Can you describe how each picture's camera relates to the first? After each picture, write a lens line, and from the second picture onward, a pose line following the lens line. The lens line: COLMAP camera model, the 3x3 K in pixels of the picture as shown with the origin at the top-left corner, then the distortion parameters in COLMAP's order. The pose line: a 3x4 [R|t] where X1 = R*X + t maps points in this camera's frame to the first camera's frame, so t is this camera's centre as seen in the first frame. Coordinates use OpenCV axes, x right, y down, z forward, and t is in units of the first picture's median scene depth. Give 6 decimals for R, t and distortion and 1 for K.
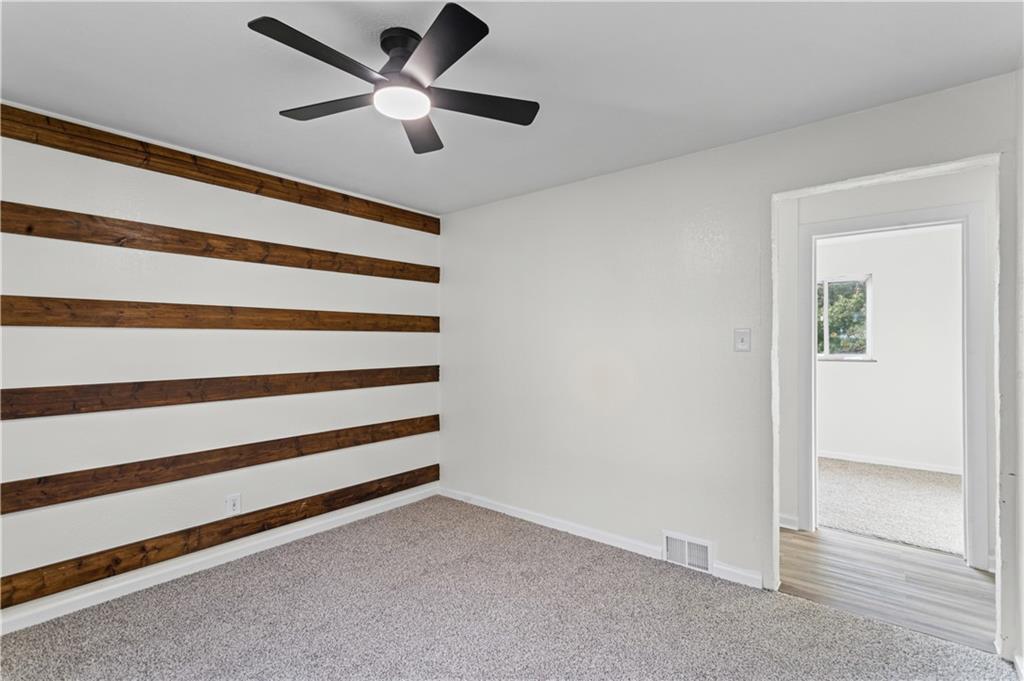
lens RADIAL K [[498.6, 0, 511.9], [0, 498.6, 340.9], [0, 0, 1]] dist [-0.003276, -0.000481]
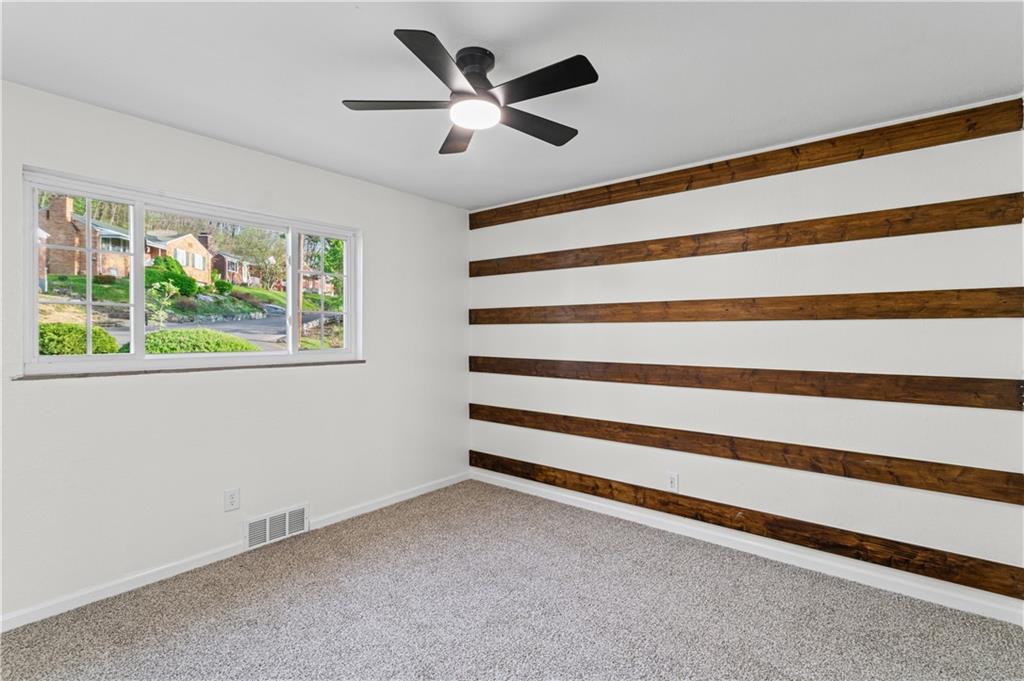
lens RADIAL K [[498.6, 0, 515.4], [0, 498.6, 336.3], [0, 0, 1]] dist [-0.003276, -0.000481]
pose [[-0.025159, 0.008943, -0.999643, 0.516964], [-0.003051, 0.999955, 0.009022, -0.000258], [0.999679, 0.003277, -0.025131, 0.648546]]
